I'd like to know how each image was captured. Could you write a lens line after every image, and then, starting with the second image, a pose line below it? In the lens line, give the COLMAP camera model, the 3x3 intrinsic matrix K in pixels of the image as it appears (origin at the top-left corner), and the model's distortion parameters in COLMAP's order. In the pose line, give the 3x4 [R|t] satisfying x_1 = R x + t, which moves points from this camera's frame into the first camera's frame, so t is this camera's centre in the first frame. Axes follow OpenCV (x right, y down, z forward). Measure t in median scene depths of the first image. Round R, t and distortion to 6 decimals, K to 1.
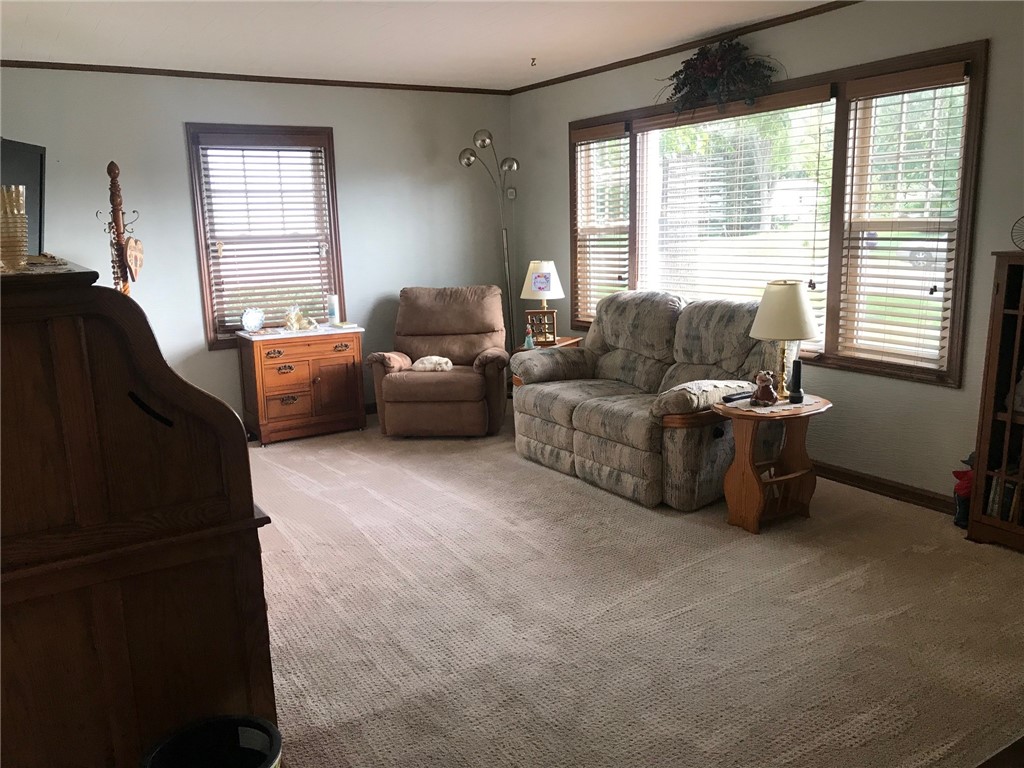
lens RADIAL K [[833.6, 0, 513.0], [0, 833.6, 407.8], [0, 0, 1]] dist [-0.000735, -0.118331]
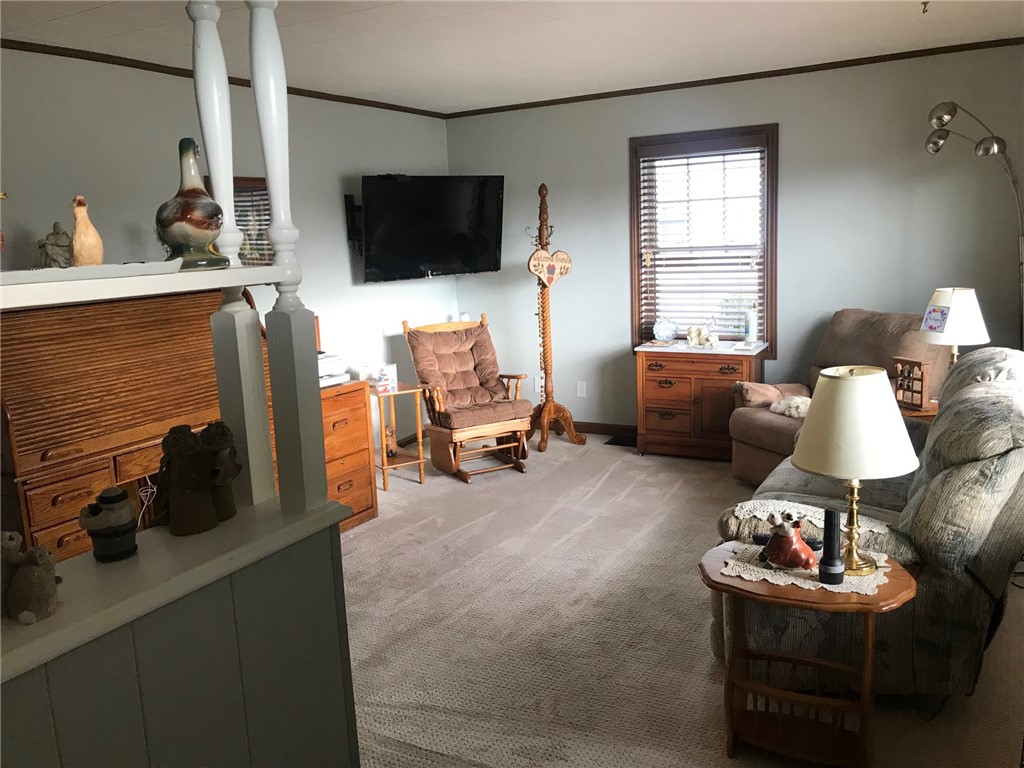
lens RADIAL K [[836.9, 0, 508.9], [0, 836.9, 381.2], [0, 0, 1]] dist [0.058960, -0.075241]
pose [[0.474002, 0.157796, -0.866270, 0.490546], [-0.155341, 0.983366, 0.094127, -0.112313], [0.866713, 0.089951, 0.490629, 0.351191]]
